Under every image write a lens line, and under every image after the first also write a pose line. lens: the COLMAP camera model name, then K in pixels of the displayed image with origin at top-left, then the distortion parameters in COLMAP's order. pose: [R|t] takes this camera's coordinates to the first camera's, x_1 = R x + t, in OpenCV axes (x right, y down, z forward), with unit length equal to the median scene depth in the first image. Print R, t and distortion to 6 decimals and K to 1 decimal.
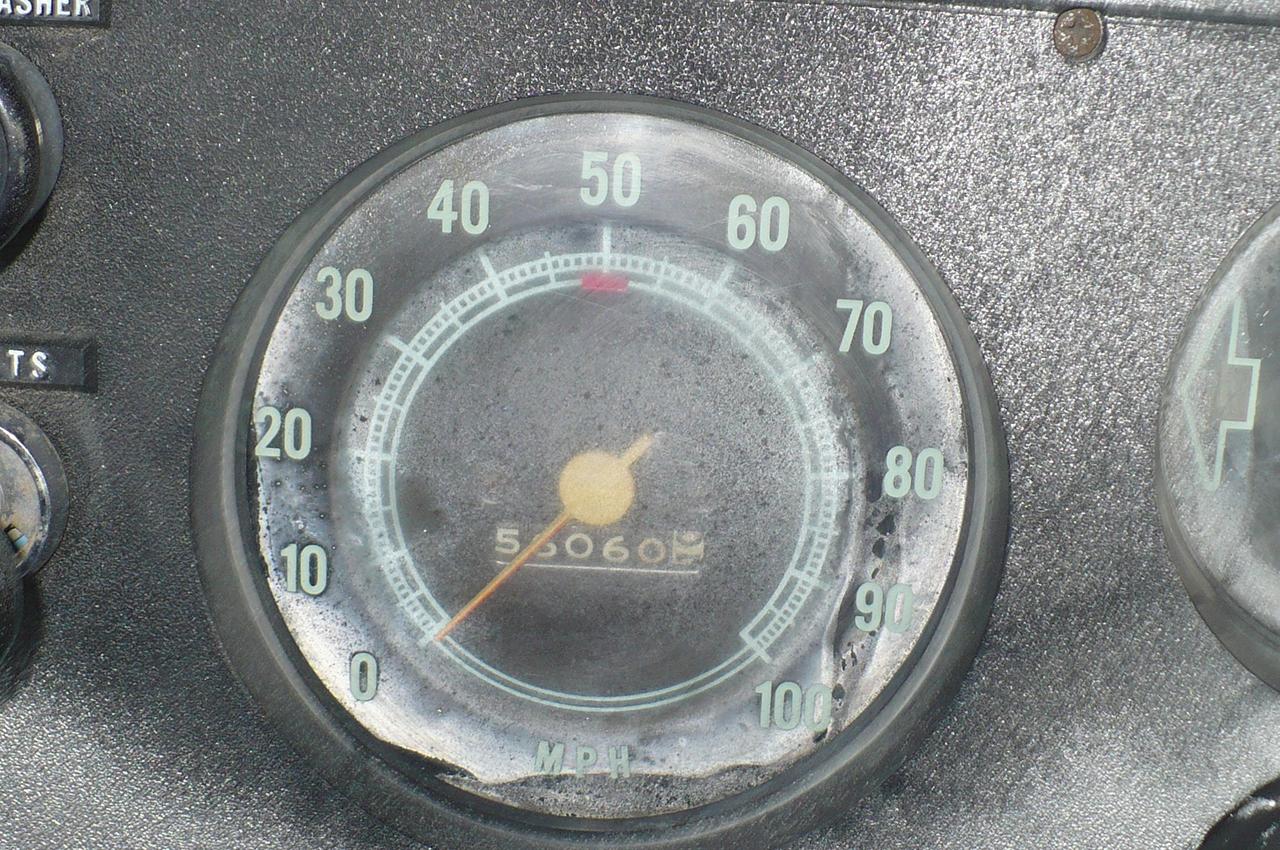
lens RADIAL K [[2124.8, 0, 596.4], [0, 2124.8, 369.9], [0, 0, 1]] dist [-0.255132, 0.181814]
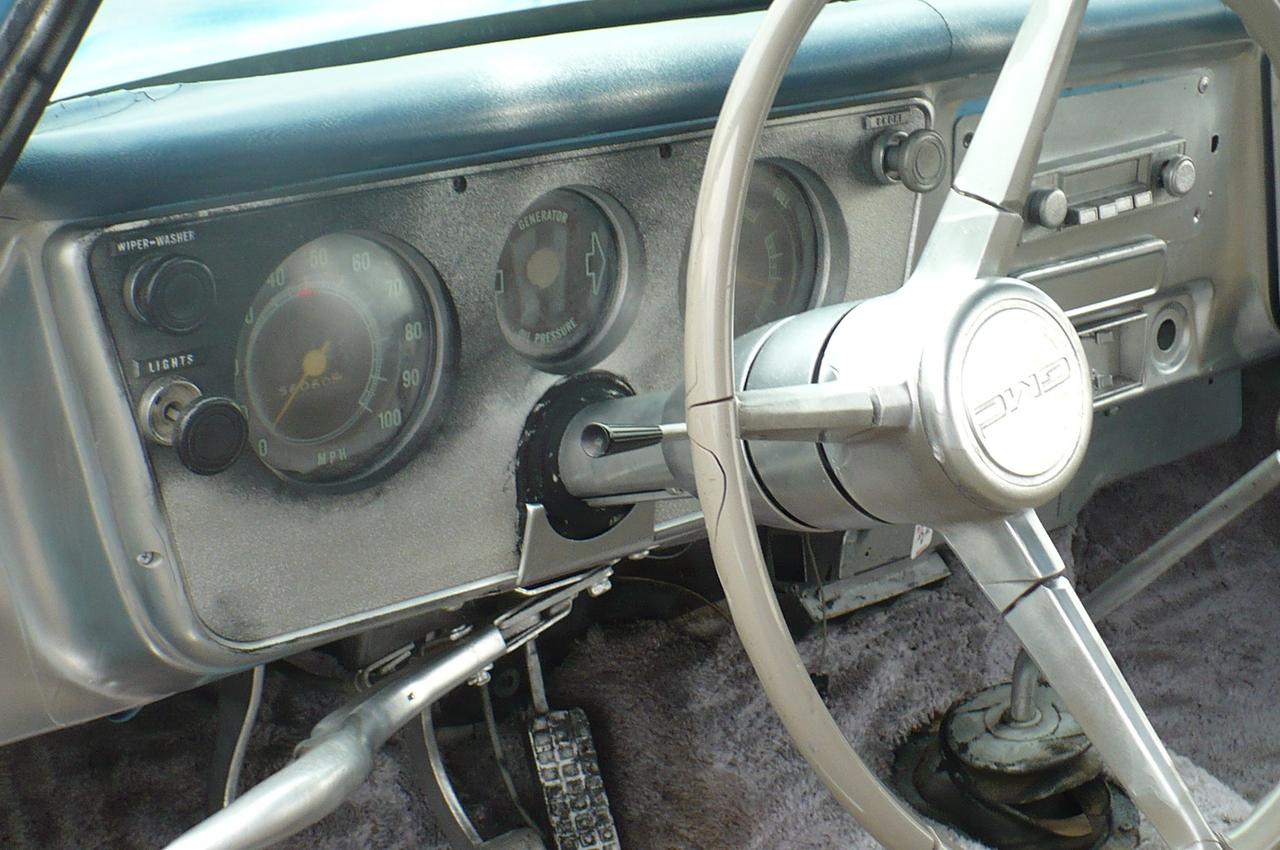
lens RADIAL K [[2171.2, 0, 640.0], [0, 2171.2, 425.0], [0, 0, 1]] dist [-0.248155, 0.155884]
pose [[0.735943, -0.251956, 0.628416, -1.609151], [0.209083, 0.967385, 0.143003, -0.198357], [-0.643951, 0.026149, 0.764620, -1.594674]]
